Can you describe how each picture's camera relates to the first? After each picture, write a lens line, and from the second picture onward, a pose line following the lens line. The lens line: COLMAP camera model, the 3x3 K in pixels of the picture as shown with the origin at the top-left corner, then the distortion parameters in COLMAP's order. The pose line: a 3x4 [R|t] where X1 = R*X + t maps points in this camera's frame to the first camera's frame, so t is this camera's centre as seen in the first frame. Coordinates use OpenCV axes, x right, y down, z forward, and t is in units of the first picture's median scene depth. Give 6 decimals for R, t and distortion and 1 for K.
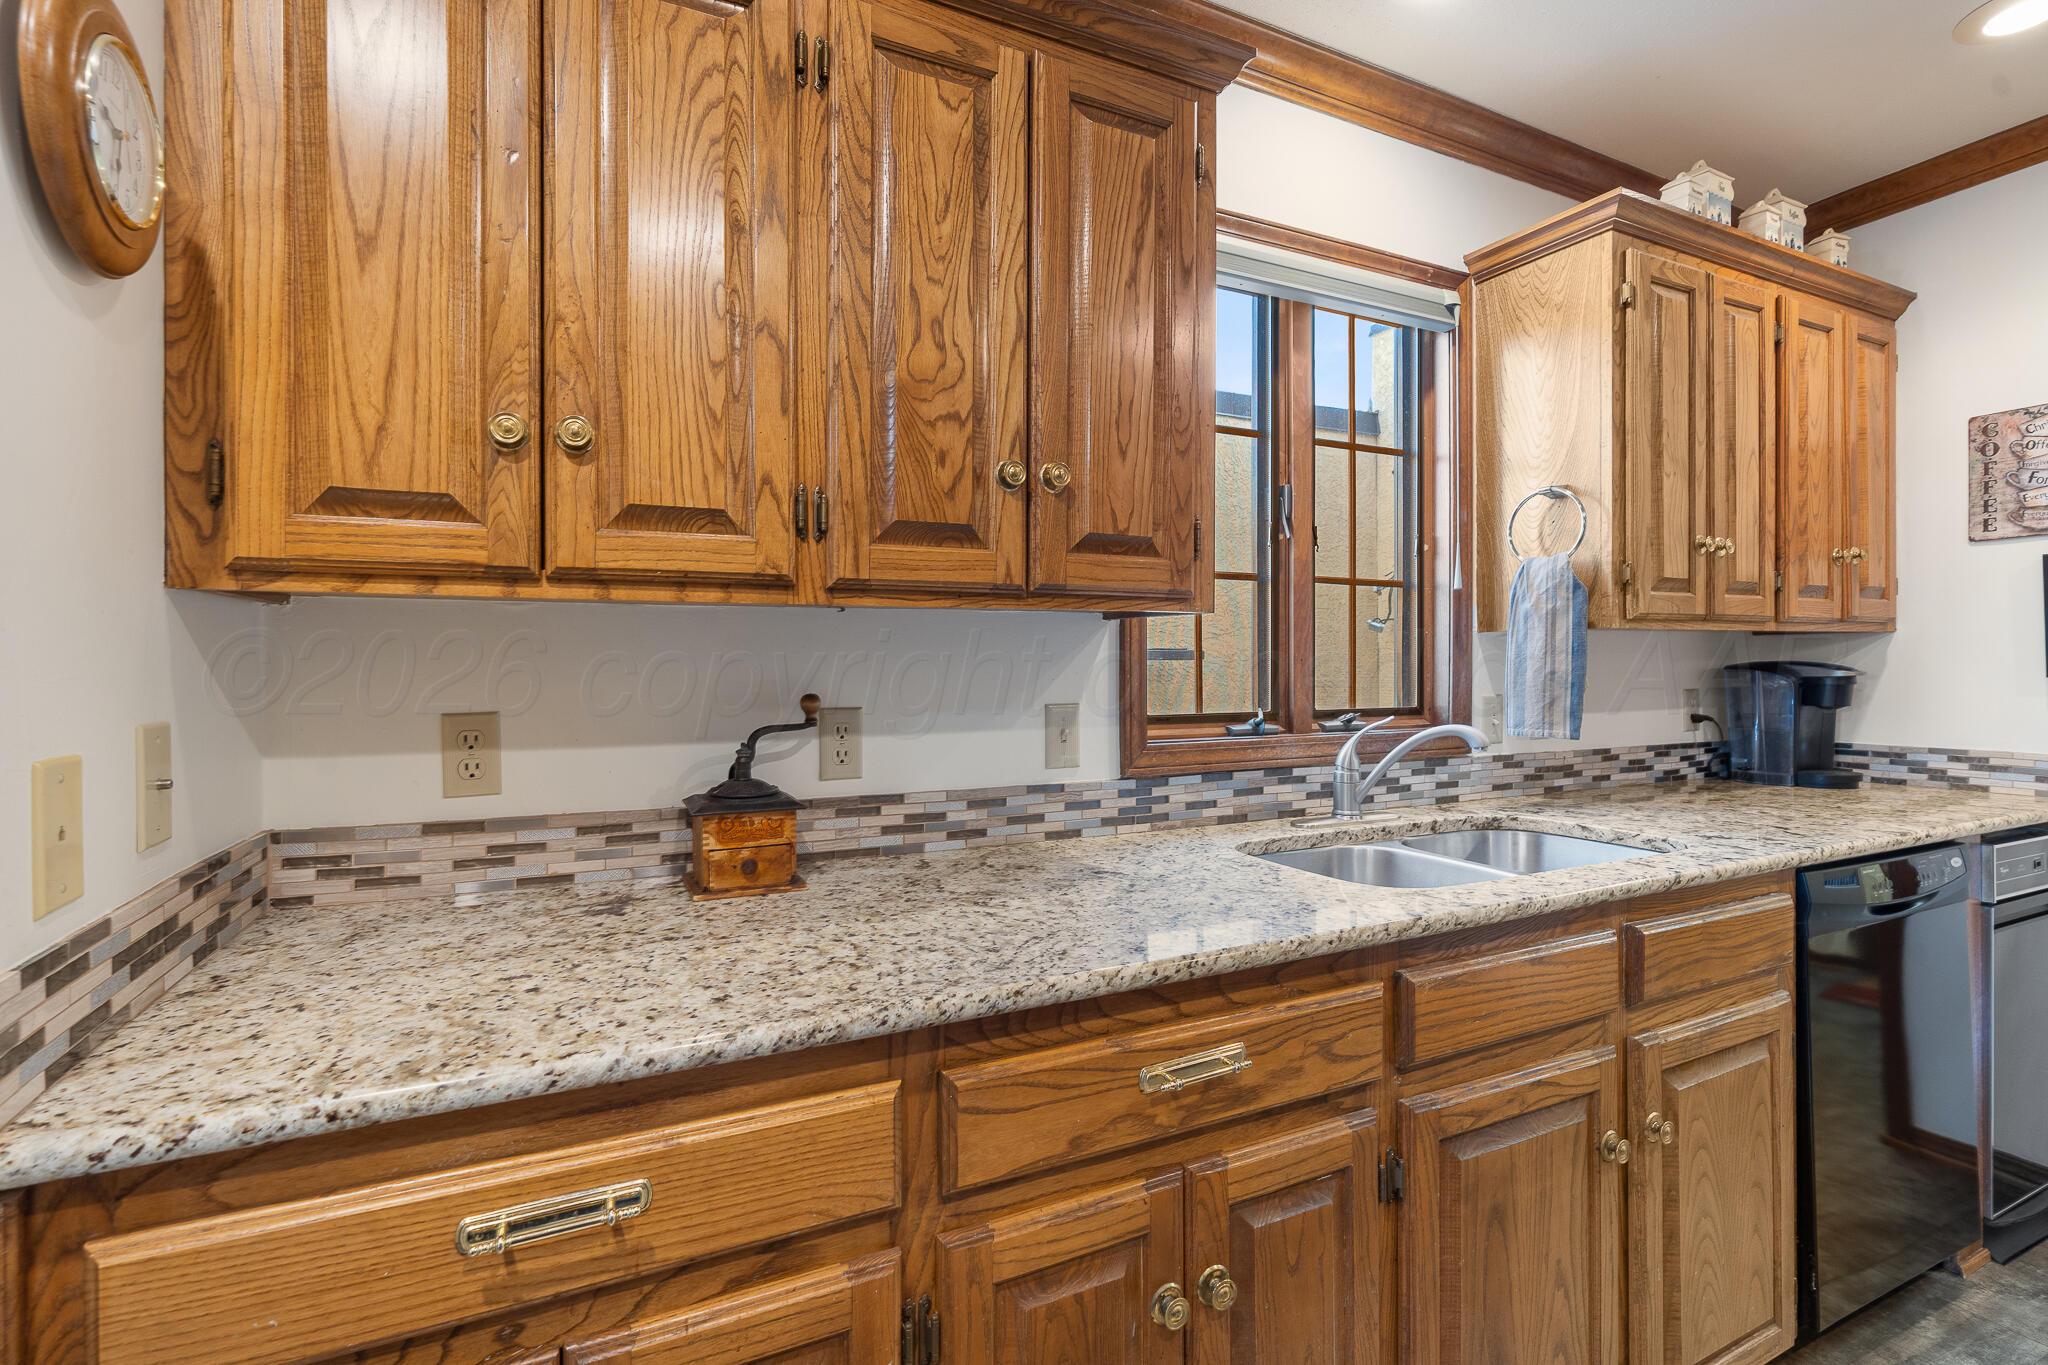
lens RADIAL K [[923.3, 0, 1009.2], [0, 923.3, 670.1], [0, 0, 1]] dist [-0.011490, 0.003610]
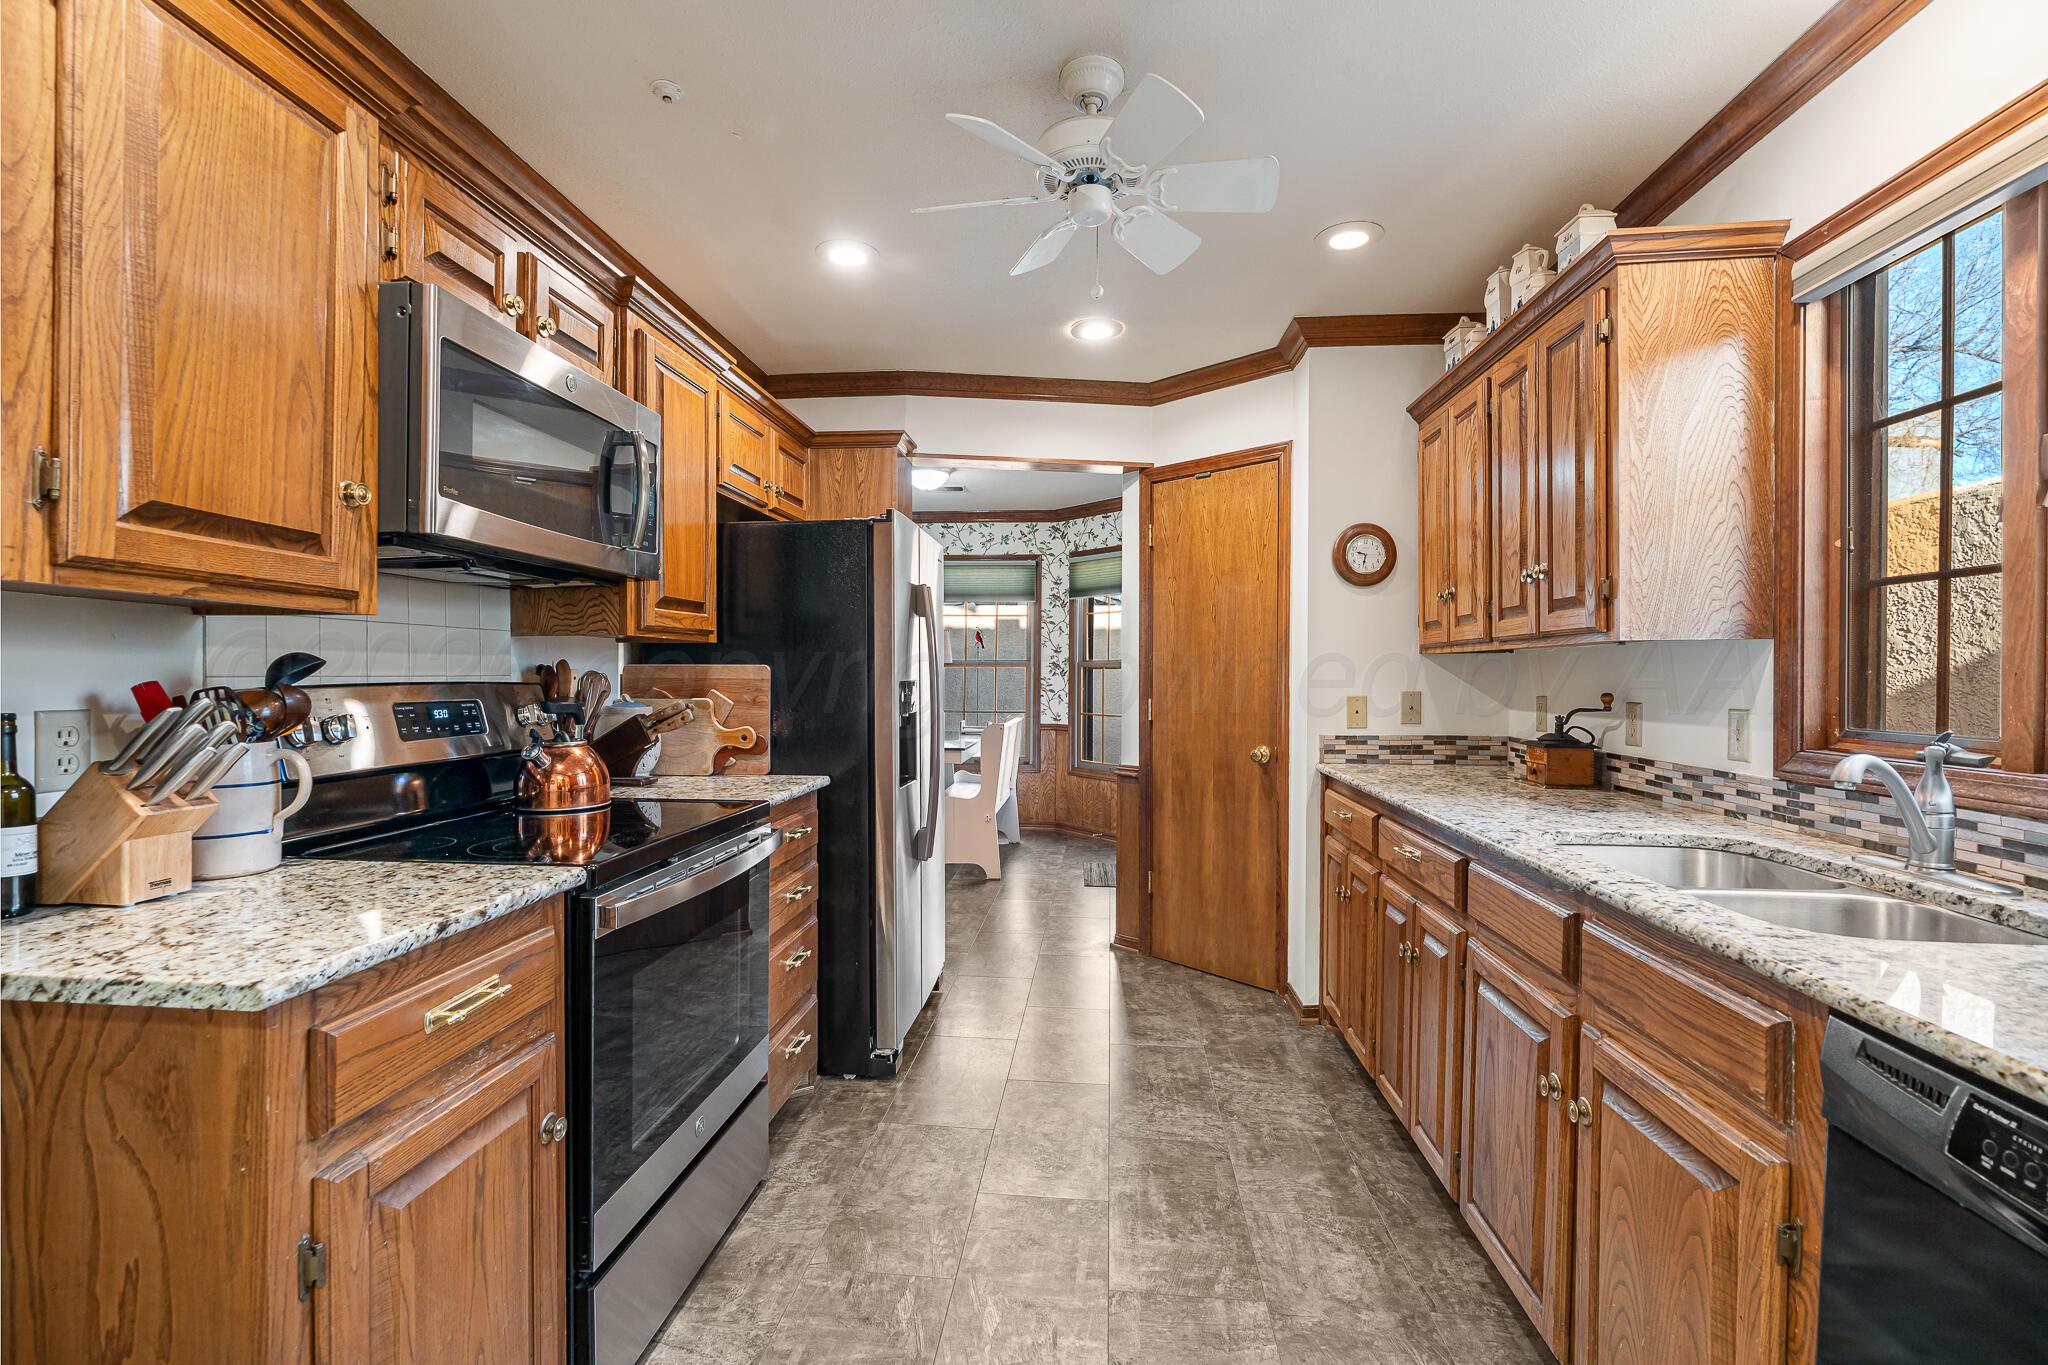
lens RADIAL K [[923.3, 0, 1030.5], [0, 923.3, 673.3], [0, 0, 1]] dist [-0.011490, 0.003610]
pose [[-0.491960, 0.003883, -0.870609, 1.710883], [-0.004460, 0.999966, 0.006980, -0.016266], [0.870607, 0.007316, -0.491925, 0.841406]]
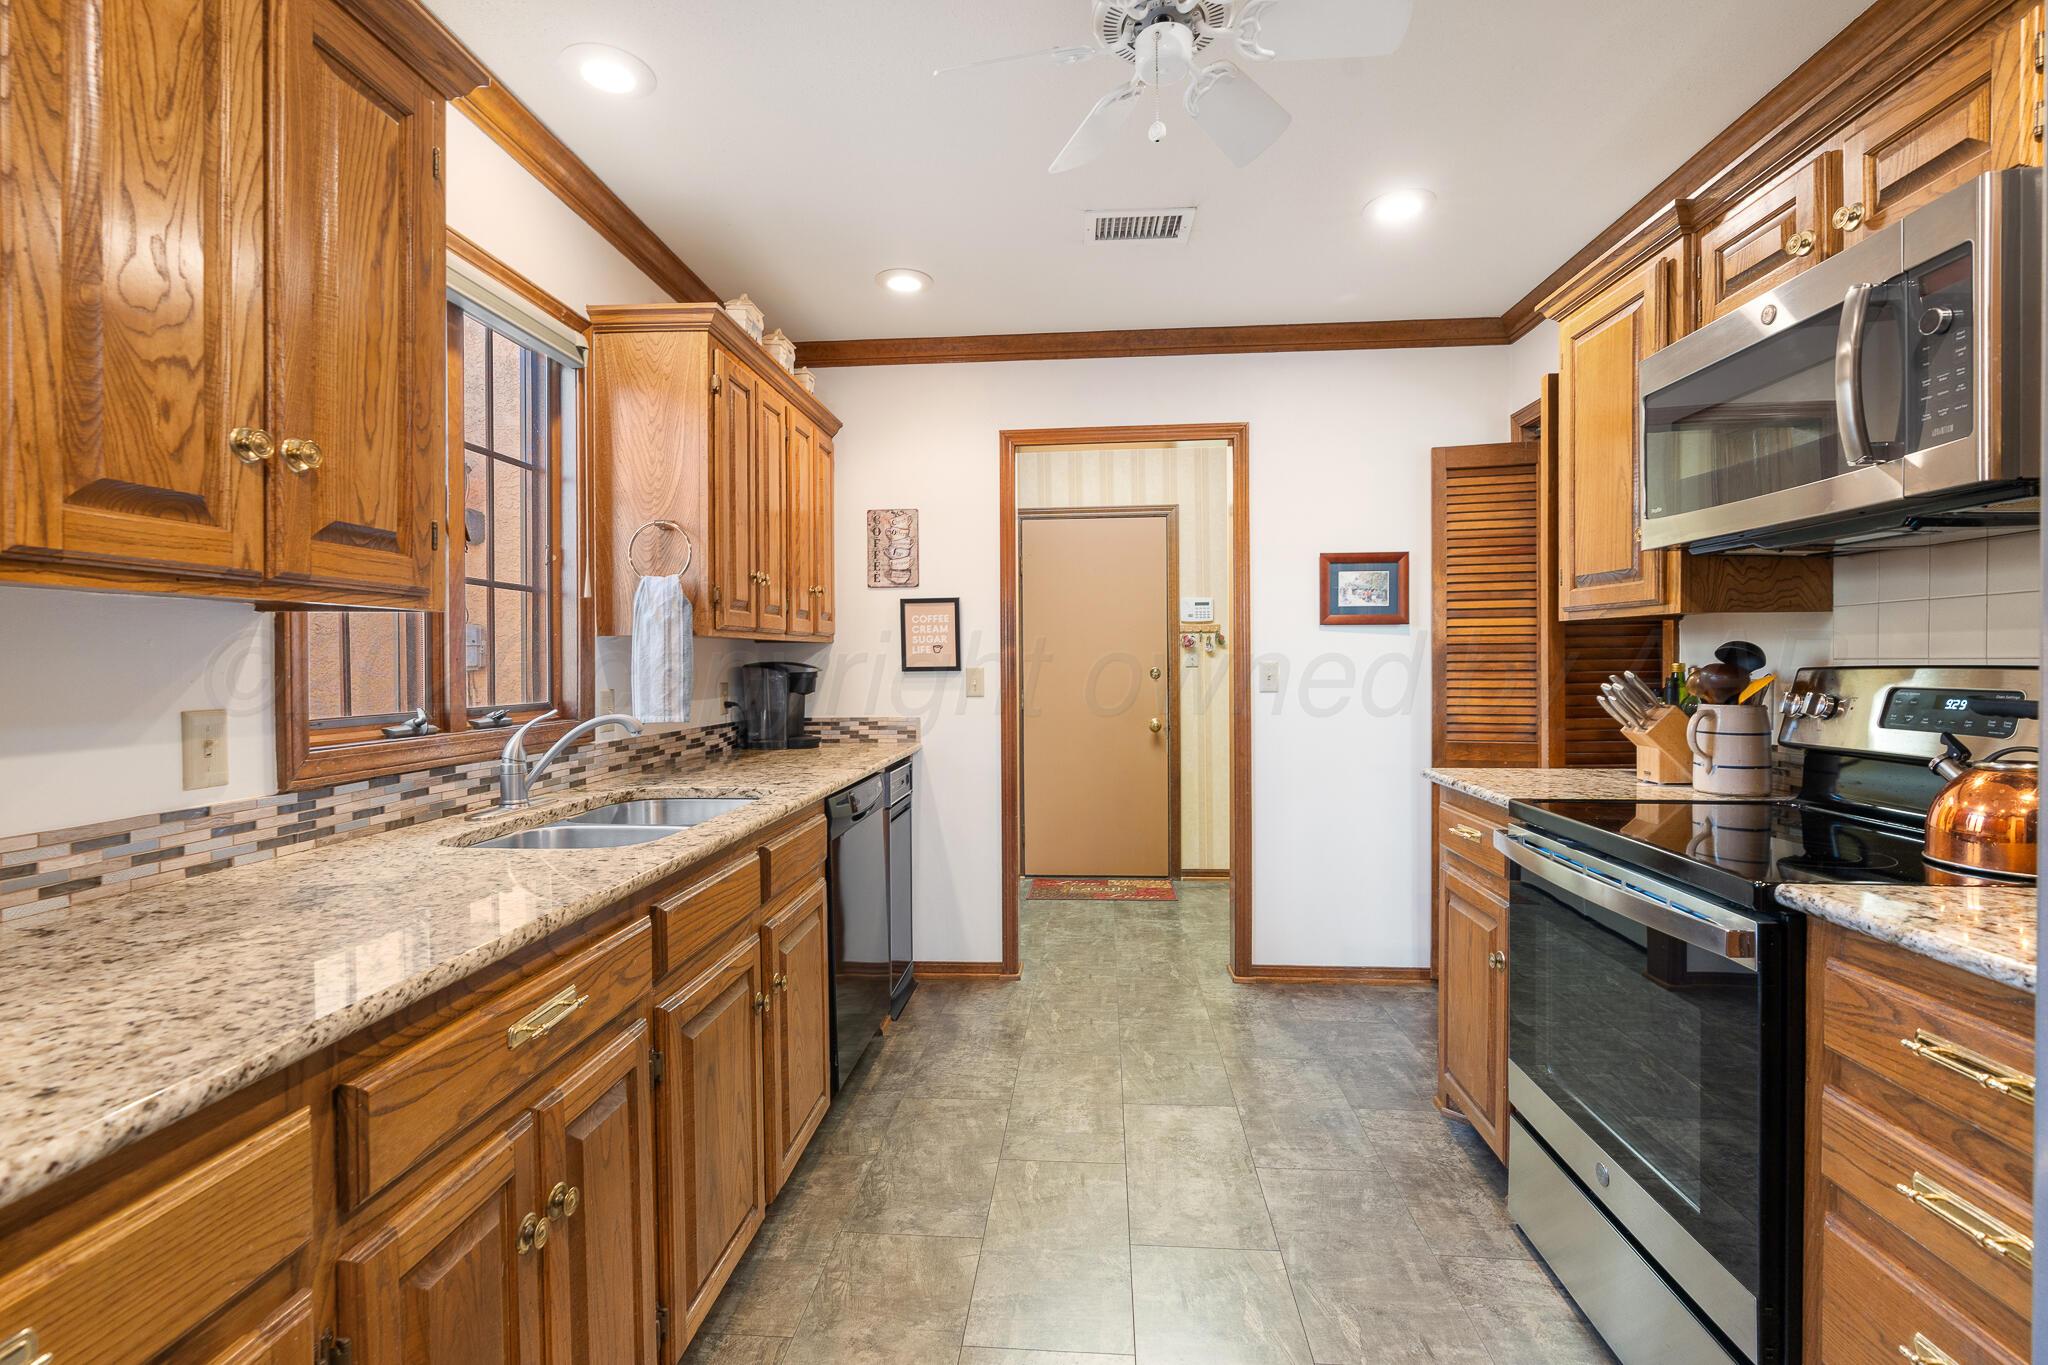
lens RADIAL K [[923.3, 0, 1024.3], [0, 923.3, 682.7], [0, 0, 1]] dist [-0.011490, 0.003610]
pose [[0.494976, -0.017094, 0.868739, -0.315487], [0.006212, 0.999851, 0.016135, 0.003137], [-0.868885, -0.002589, 0.495008, -0.050594]]
